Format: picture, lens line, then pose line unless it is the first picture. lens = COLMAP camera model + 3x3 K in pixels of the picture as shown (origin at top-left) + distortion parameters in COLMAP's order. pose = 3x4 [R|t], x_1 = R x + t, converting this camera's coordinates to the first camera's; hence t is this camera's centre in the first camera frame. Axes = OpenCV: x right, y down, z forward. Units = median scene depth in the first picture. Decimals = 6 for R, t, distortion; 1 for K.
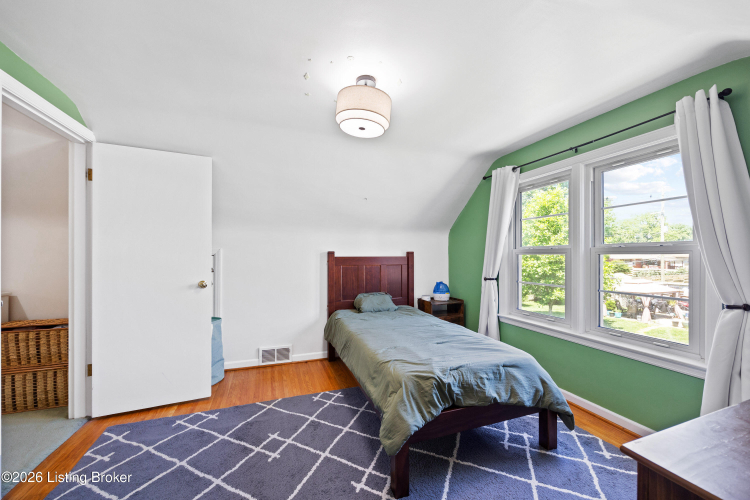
lens RADIAL K [[289.2, 0, 375.1], [0, 289.2, 253.0], [0, 0, 1]] dist [-0.002633, -0.000542]
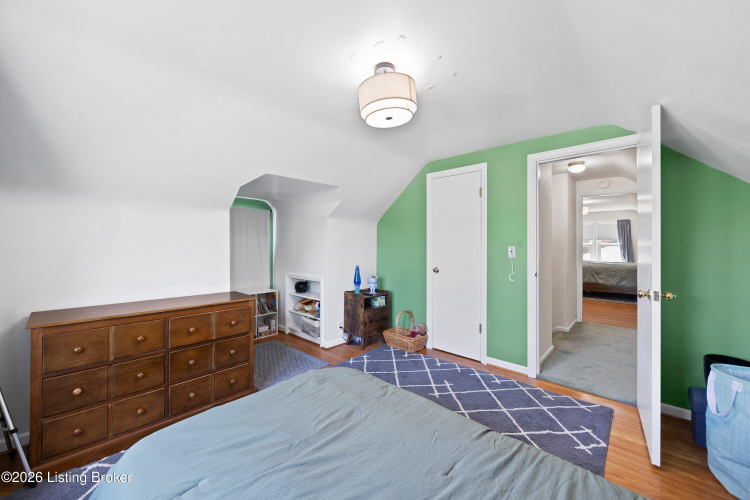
lens RADIAL K [[289.2, 0, 375.9], [0, 289.2, 247.5], [0, 0, 1]] dist [-0.002633, -0.000542]
pose [[-0.890698, -0.001262, -0.454593, 0.378352], [-0.000478, 0.999998, -0.001839, -0.001115], [0.454594, -0.001420, -0.890697, 1.638679]]
